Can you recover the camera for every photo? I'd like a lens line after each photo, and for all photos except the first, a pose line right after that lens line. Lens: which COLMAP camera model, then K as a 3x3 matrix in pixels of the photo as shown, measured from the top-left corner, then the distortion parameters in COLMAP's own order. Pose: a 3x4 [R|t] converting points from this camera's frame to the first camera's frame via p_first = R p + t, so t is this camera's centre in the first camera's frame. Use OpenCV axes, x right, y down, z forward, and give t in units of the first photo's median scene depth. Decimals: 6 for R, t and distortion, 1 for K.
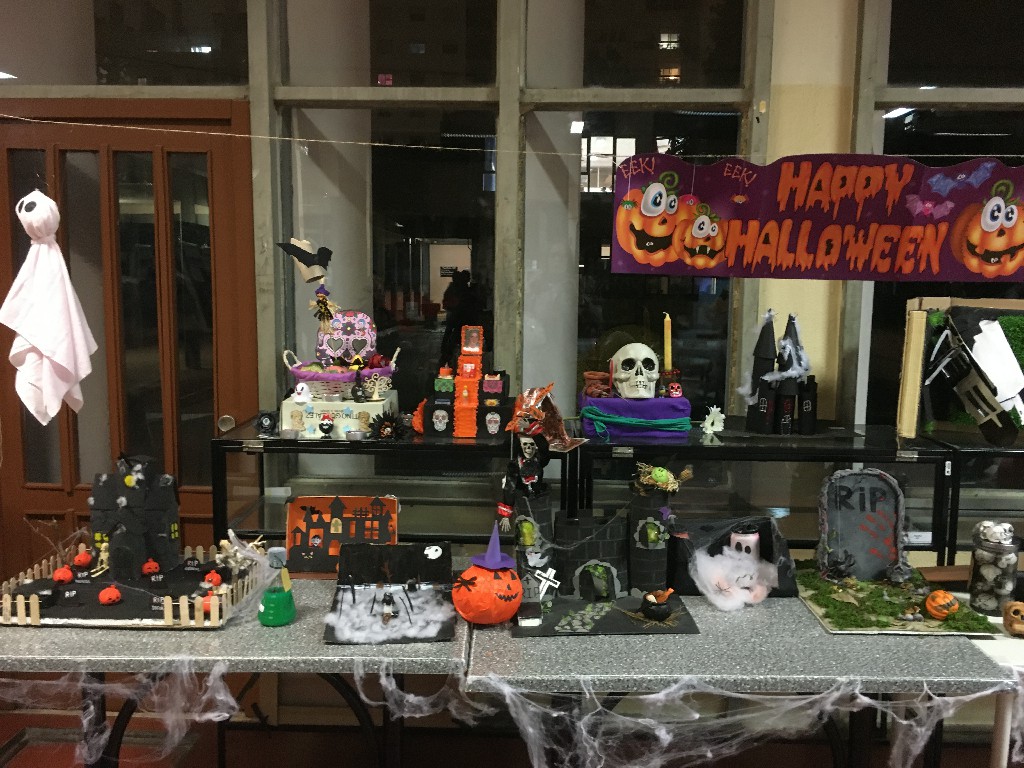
lens RADIAL K [[863.3, 0, 484.8], [0, 863.3, 377.0], [0, 0, 1]] dist [-0.003896, -0.002808]
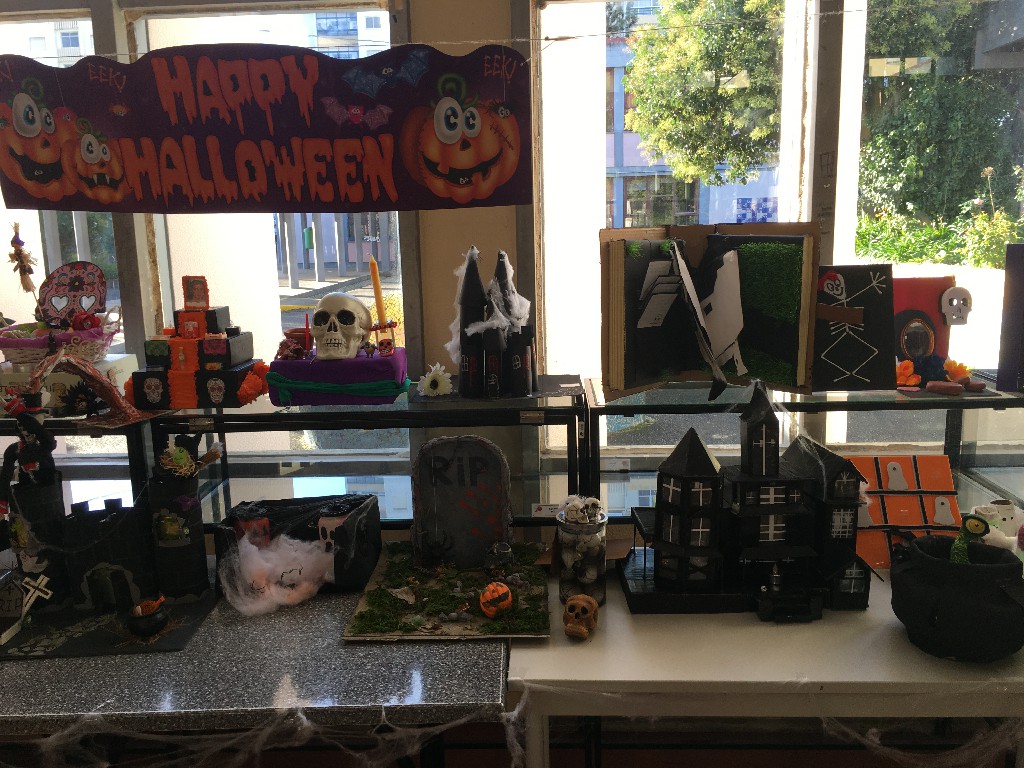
lens RADIAL K [[875.8, 0, 512.0], [0, 875.8, 384.0], [0, 0, 1]] dist [0.089252, -0.131987]
pose [[0.999431, -0.033712, -0.000566, 0.619875], [0.033677, 0.997287, 0.065458, -0.002315], [-0.001642, -0.065440, 0.997855, 0.185829]]
